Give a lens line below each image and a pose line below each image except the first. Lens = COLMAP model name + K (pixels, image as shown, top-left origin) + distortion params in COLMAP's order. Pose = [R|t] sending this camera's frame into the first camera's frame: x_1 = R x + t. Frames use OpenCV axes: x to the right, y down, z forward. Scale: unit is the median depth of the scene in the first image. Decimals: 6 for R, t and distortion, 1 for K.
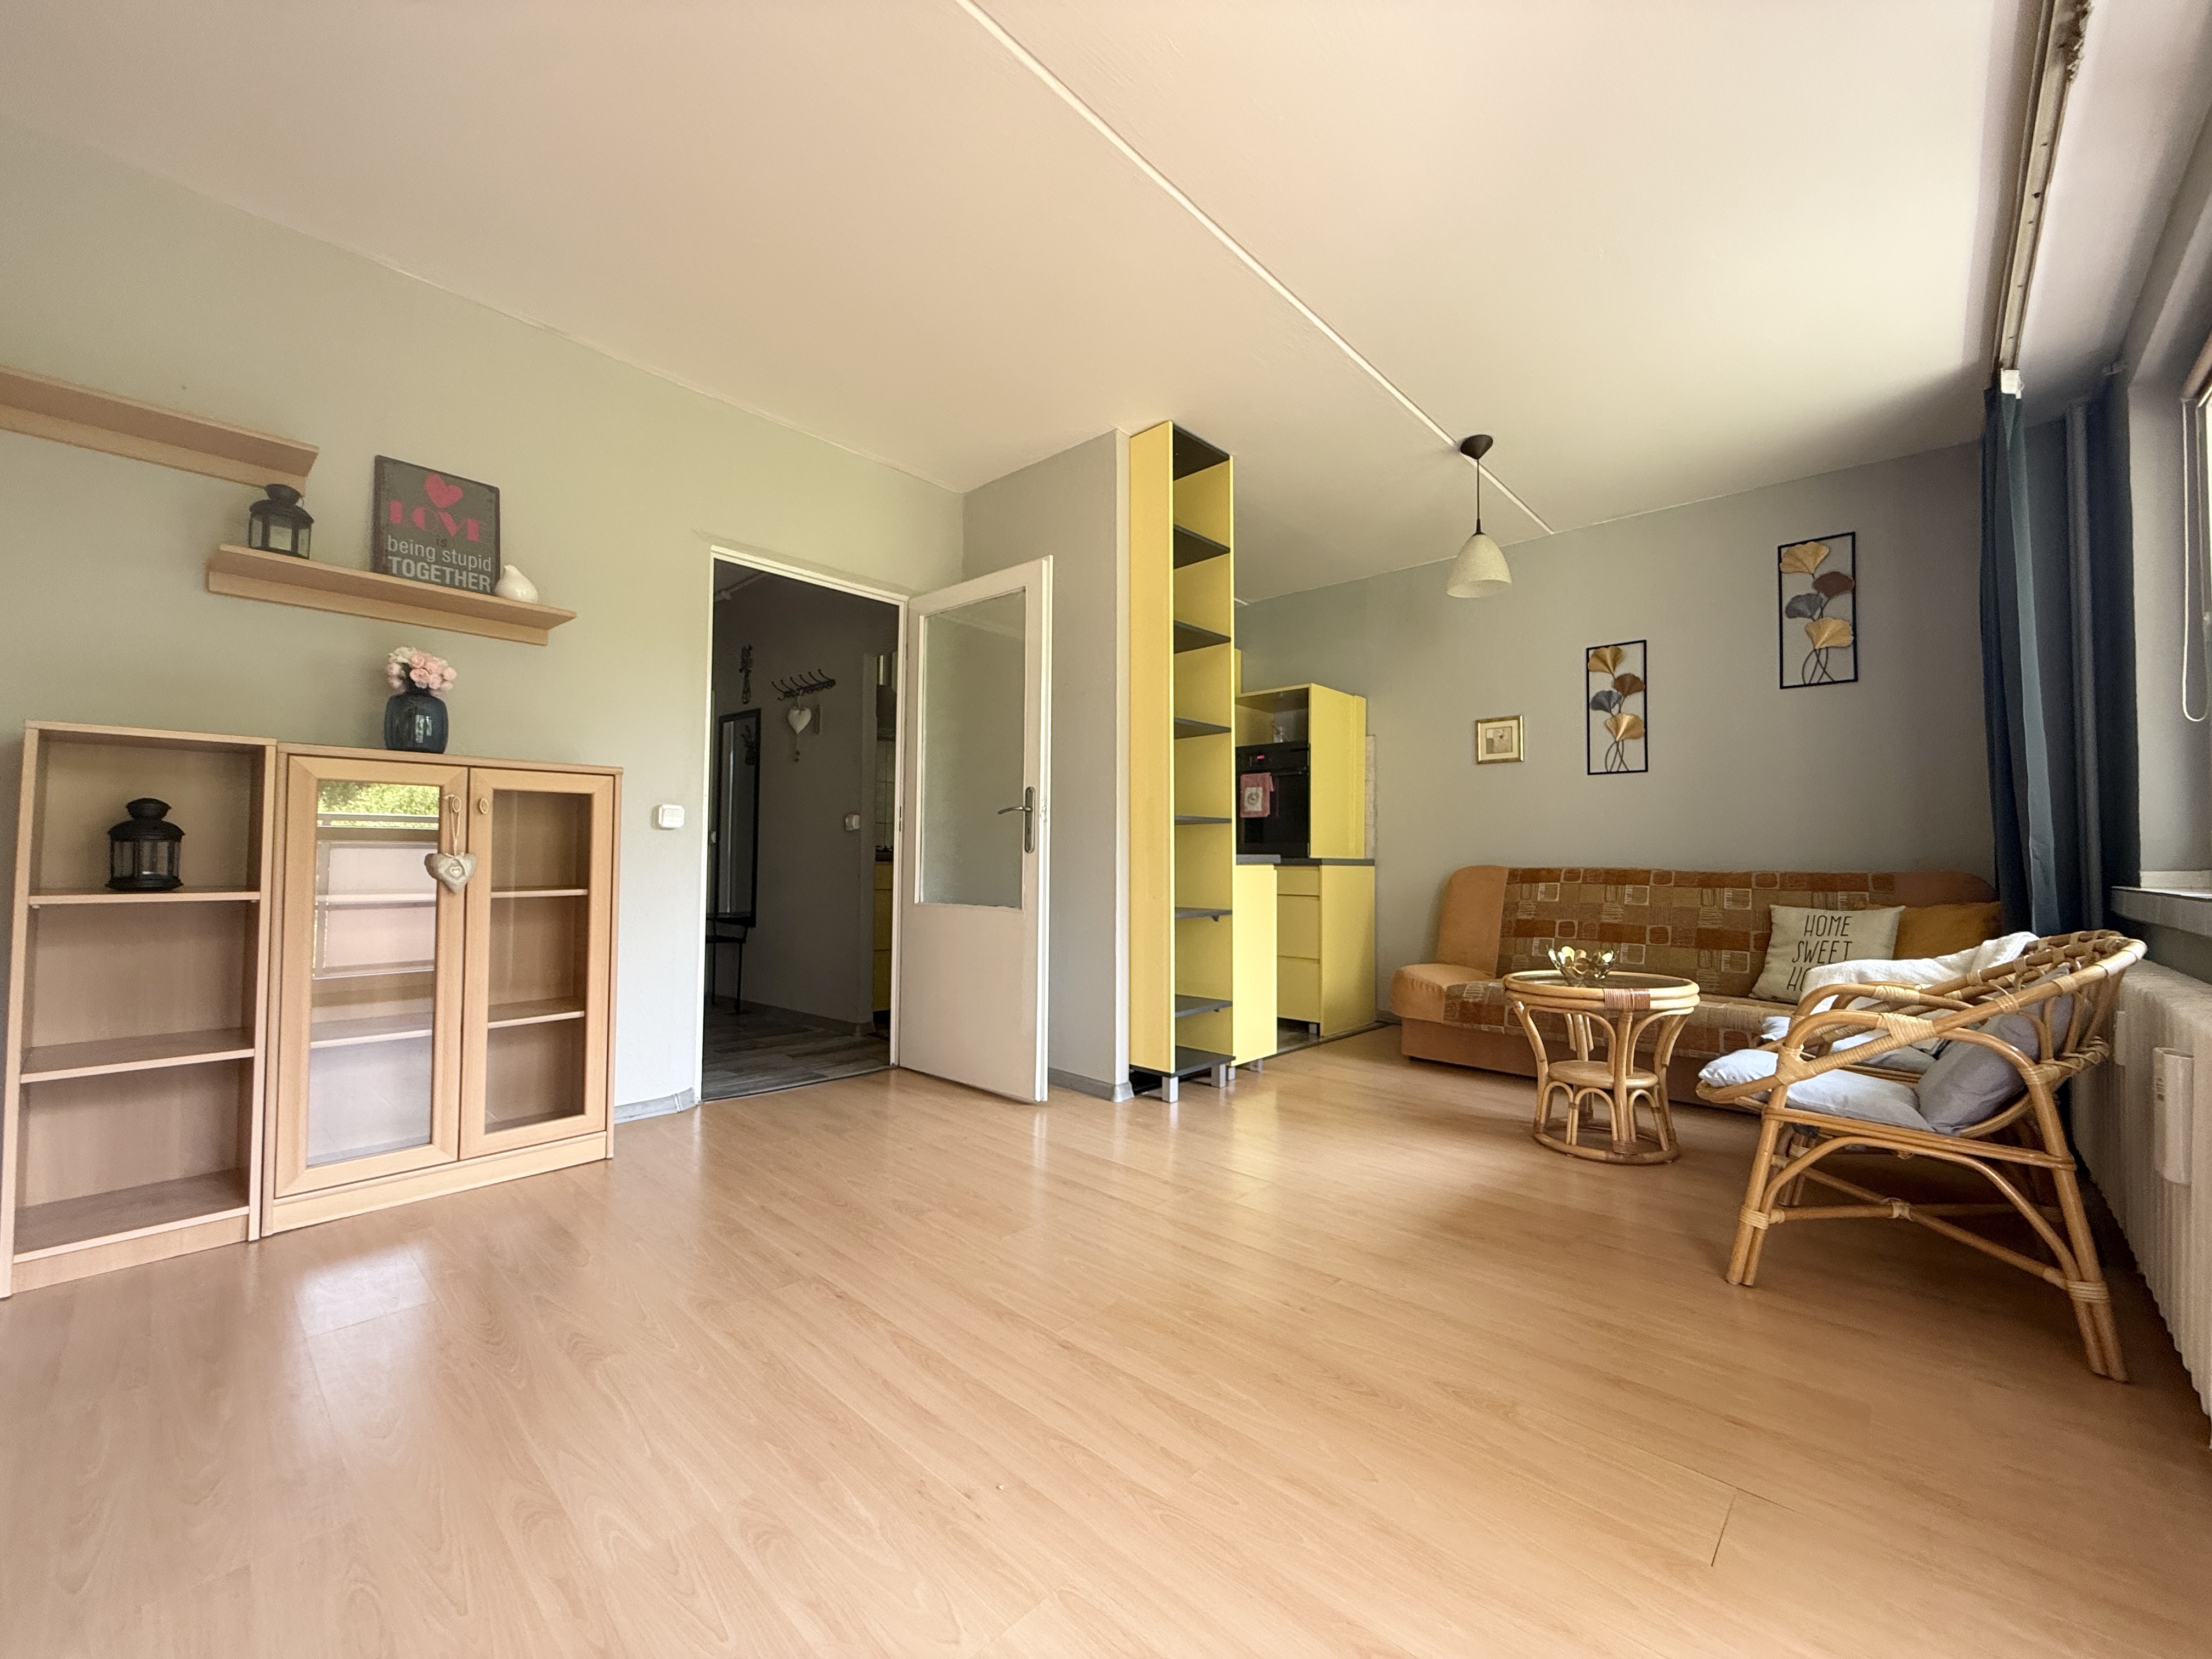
lens RADIAL K [[887.4, 0, 1104.2], [0, 887.4, 835.1], [0, 0, 1]] dist [-0.000357, -0.000376]
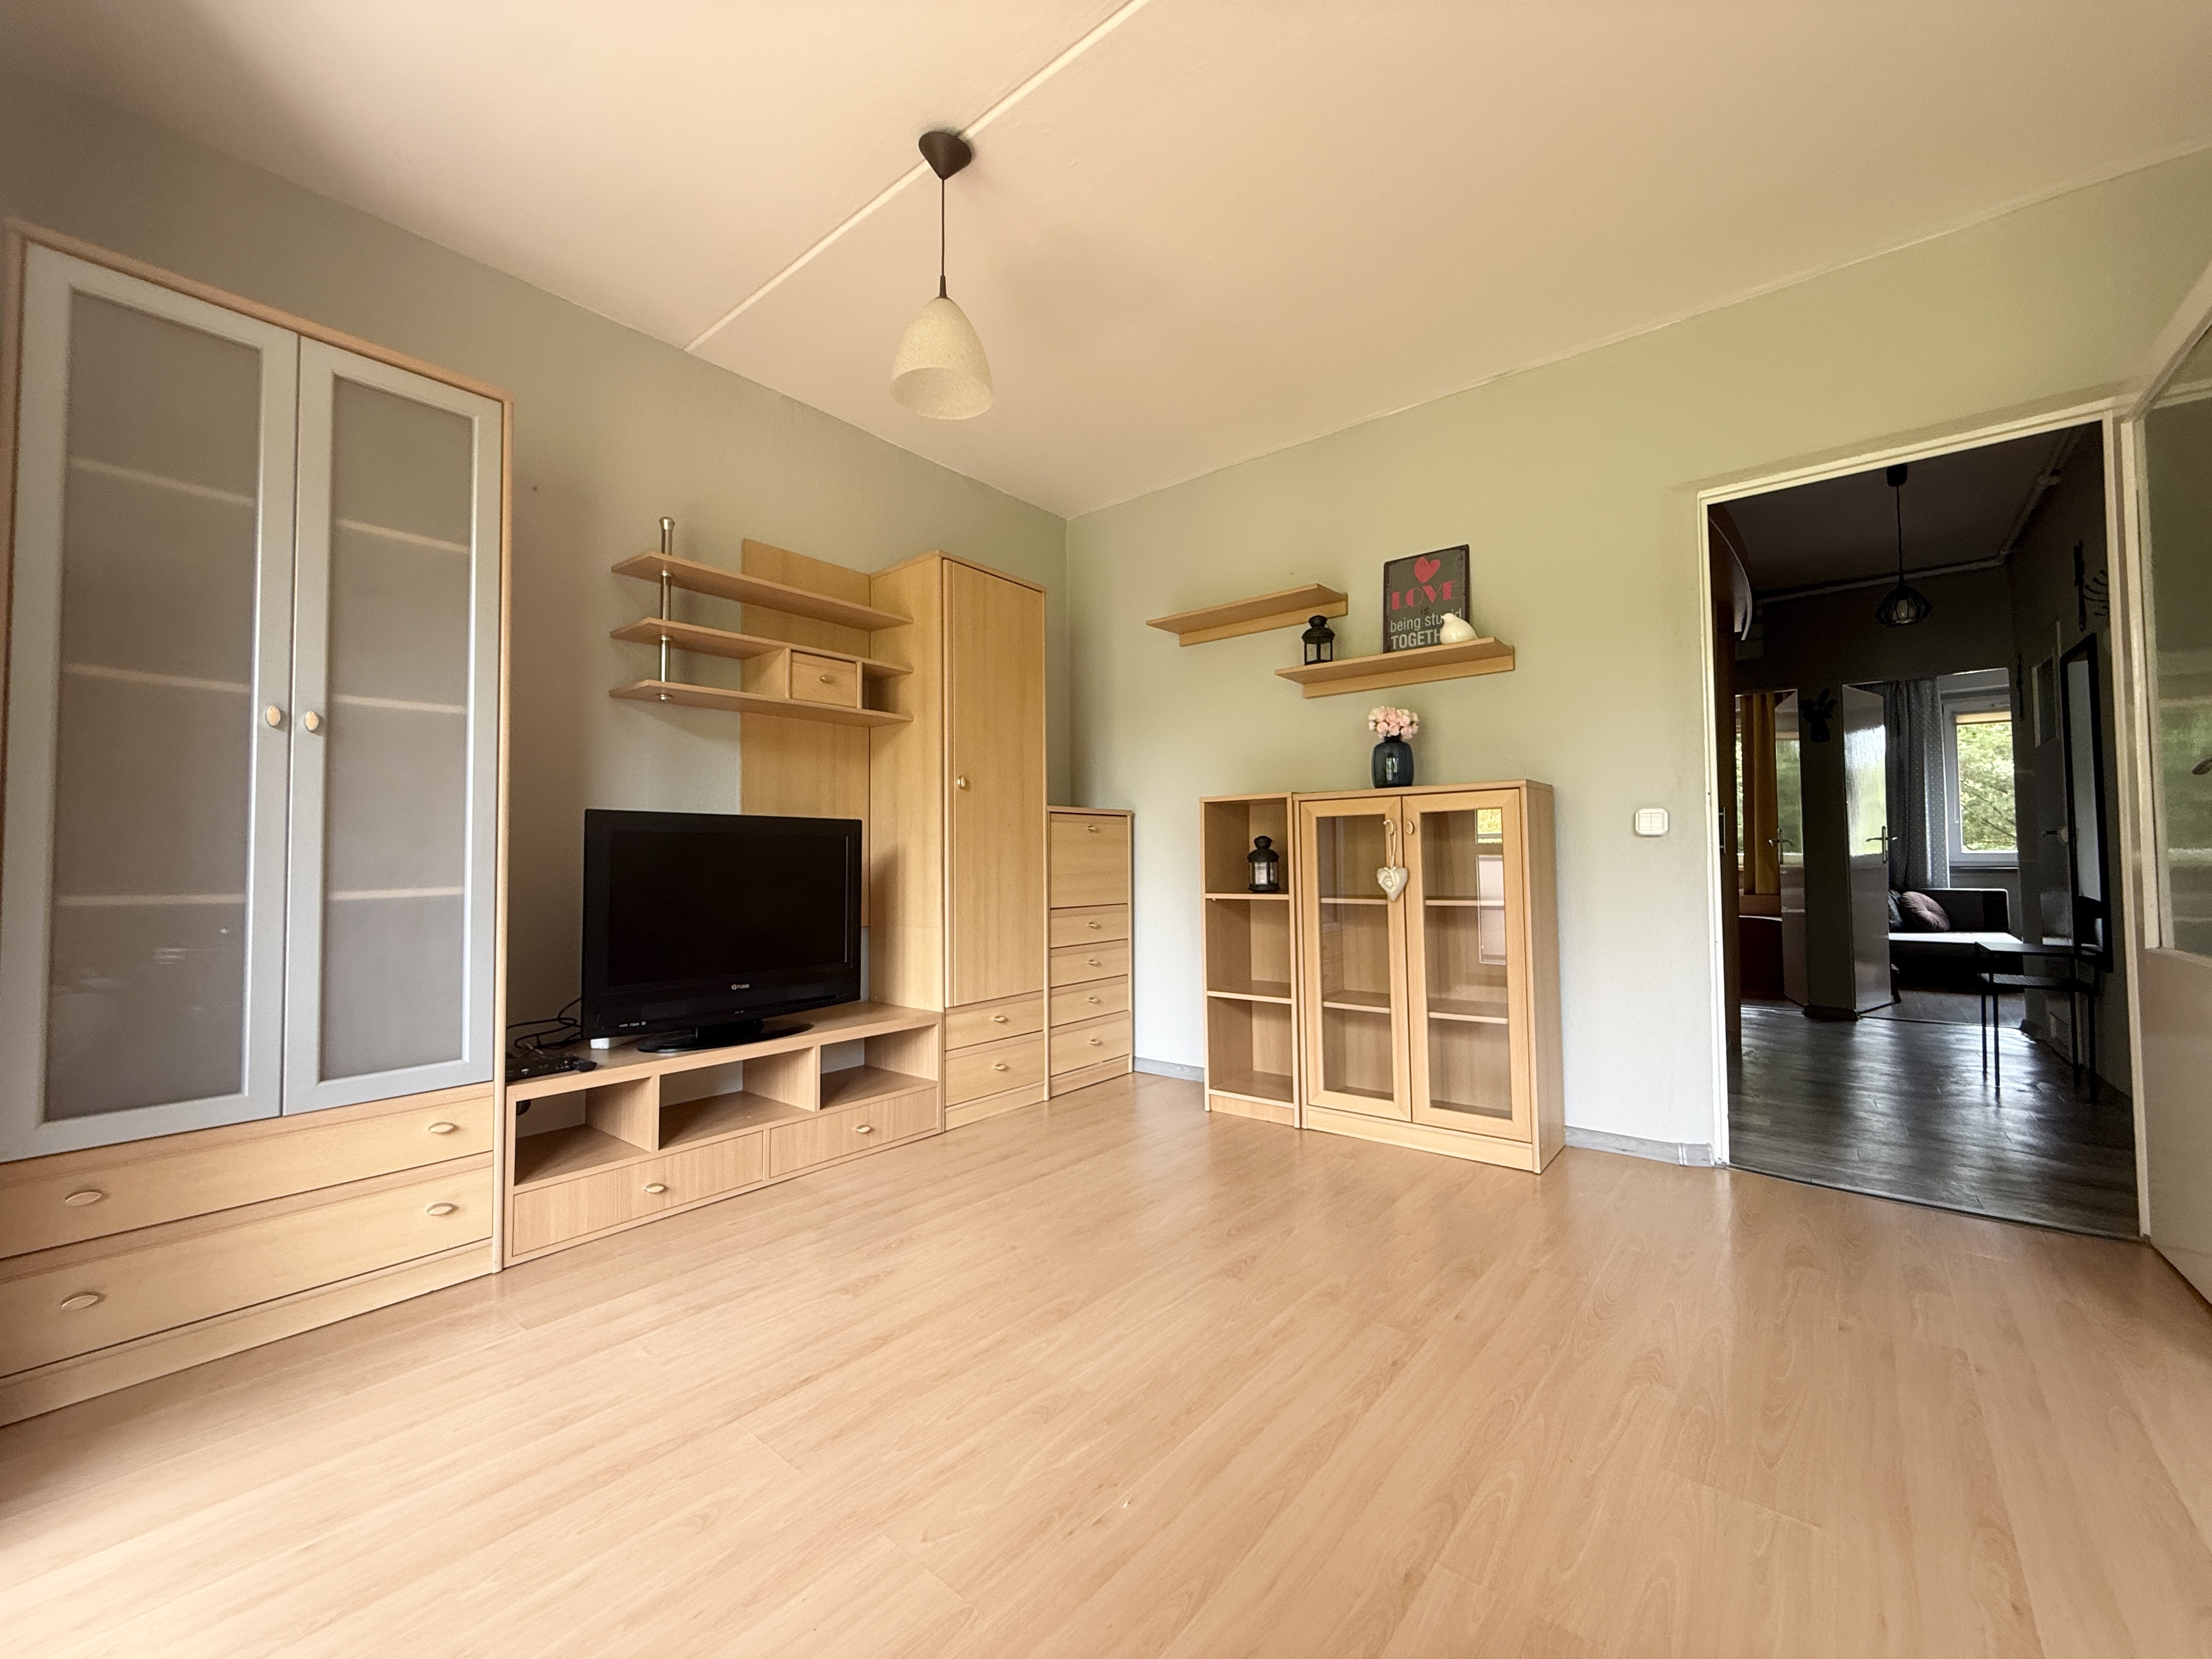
lens RADIAL K [[887.4, 0, 1104.2], [0, 887.4, 835.1], [0, 0, 1]] dist [-0.000357, -0.000376]
pose [[0.049060, -0.042640, -0.997885, 0.497752], [0.034985, 0.998549, -0.040948, 0.012387], [0.998183, -0.032902, 0.050480, 0.564389]]
